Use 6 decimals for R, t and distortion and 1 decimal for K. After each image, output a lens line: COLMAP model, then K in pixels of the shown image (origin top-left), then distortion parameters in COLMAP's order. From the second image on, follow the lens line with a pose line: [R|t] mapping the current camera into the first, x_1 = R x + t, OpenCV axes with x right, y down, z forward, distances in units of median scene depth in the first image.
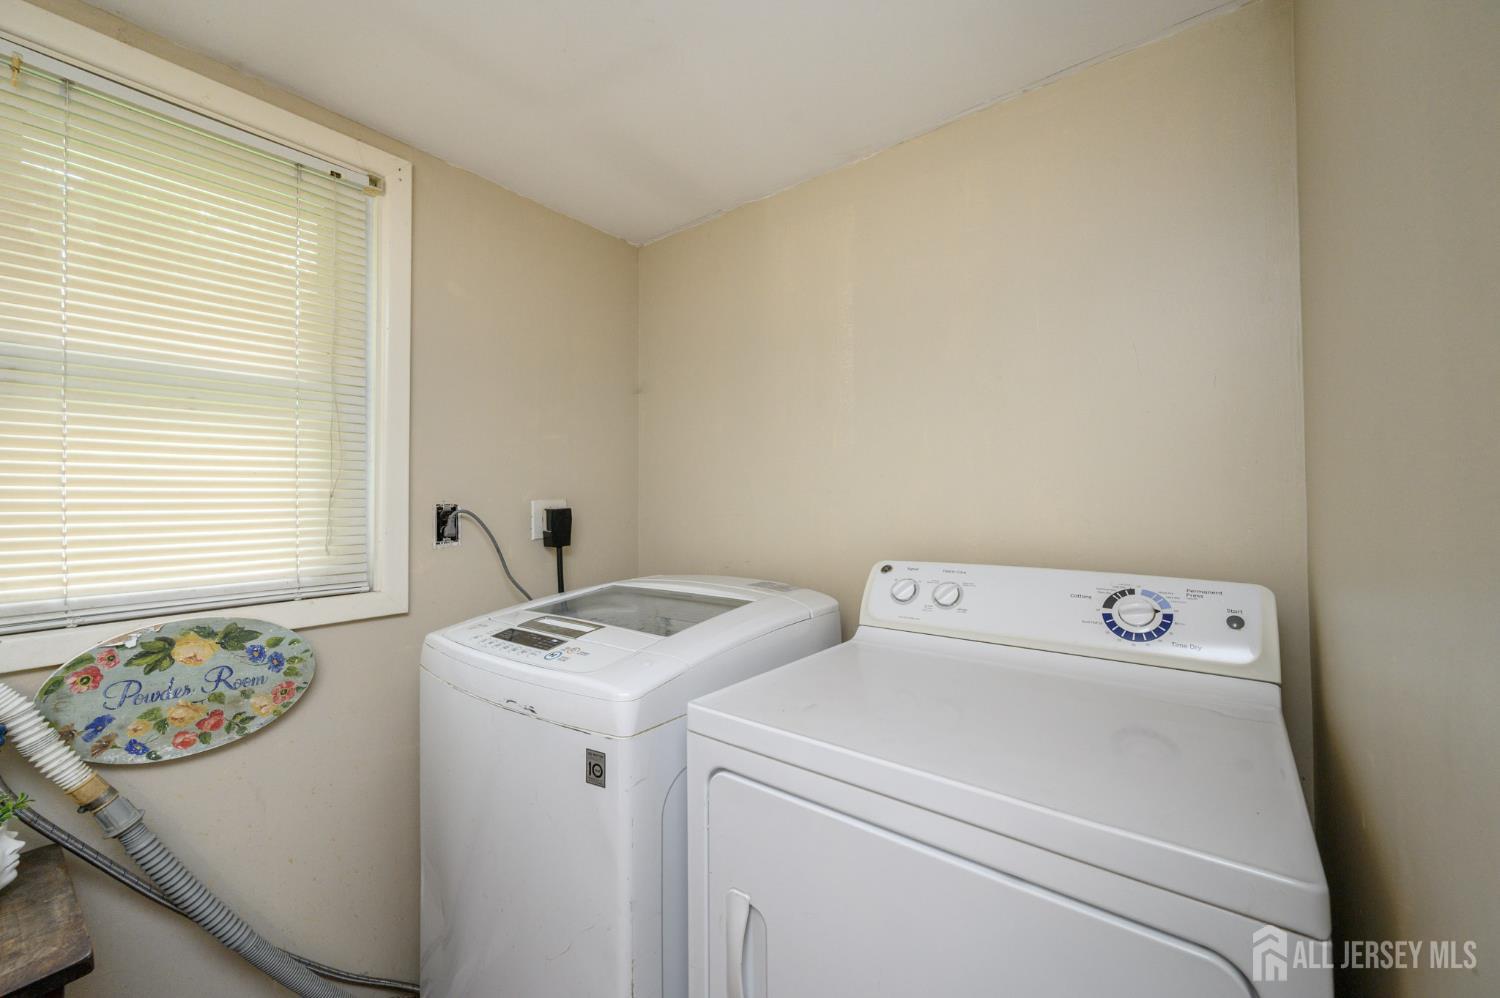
lens RADIAL K [[590.6, 0, 747.9], [0, 590.6, 488.5], [0, 0, 1]] dist [-0.006670, 0.001124]
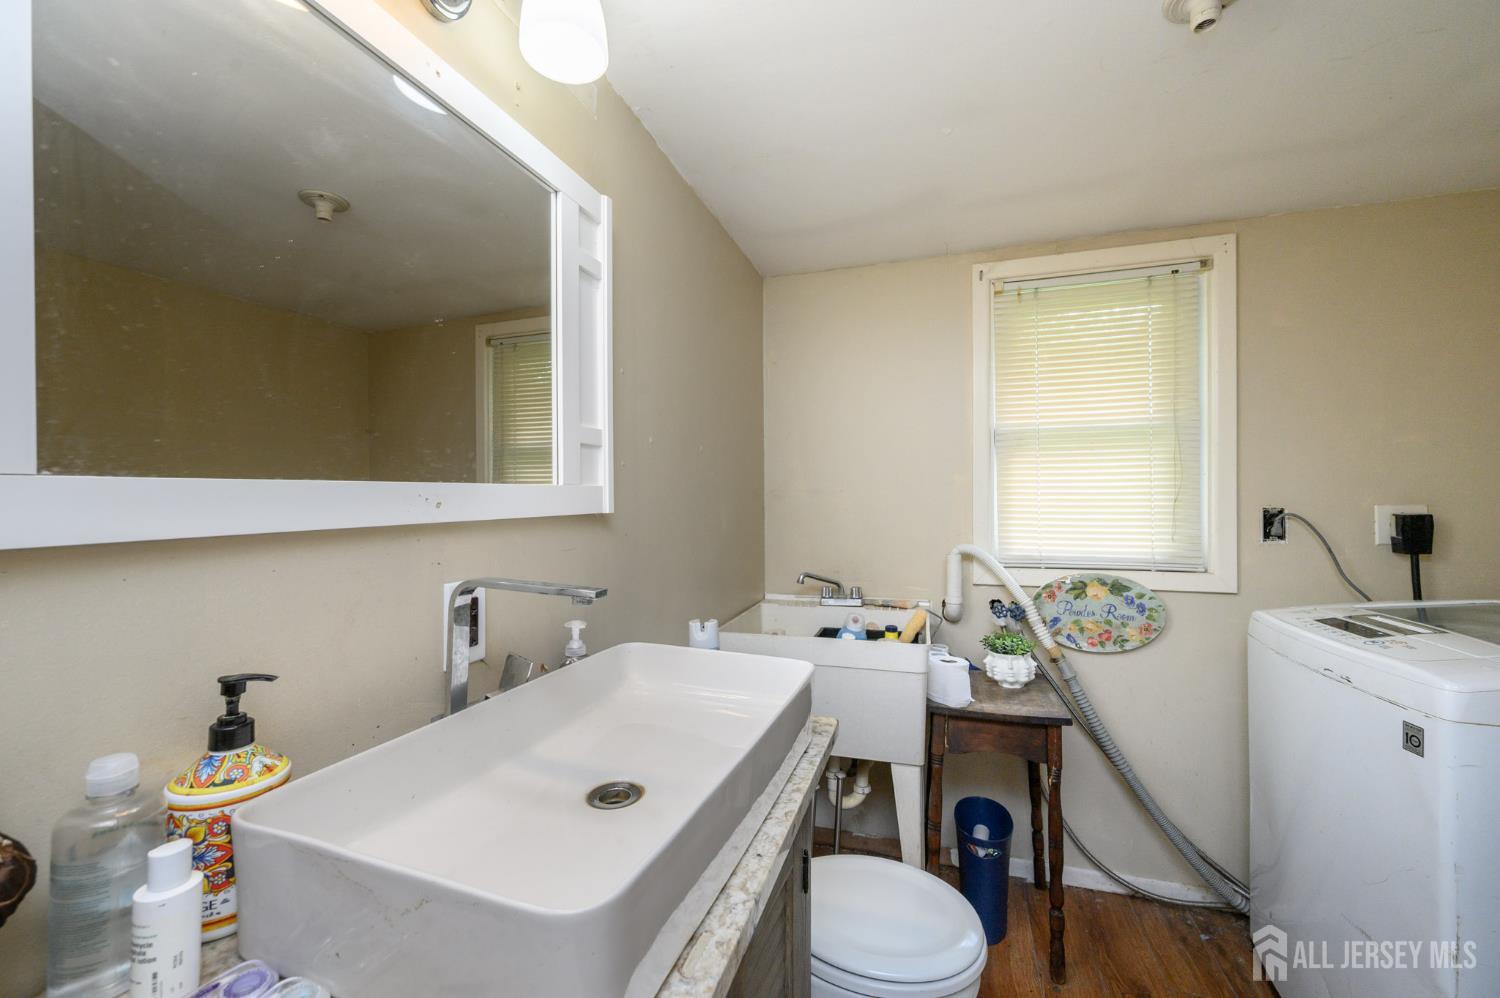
lens RADIAL K [[590.6, 0, 744.8], [0, 590.6, 492.5], [0, 0, 1]] dist [-0.006670, 0.001124]
pose [[0.341255, 0.002994, -0.939966, 0.311346], [0.021036, 0.999720, 0.010821, -0.052088], [0.939735, -0.023466, 0.341096, -0.525477]]
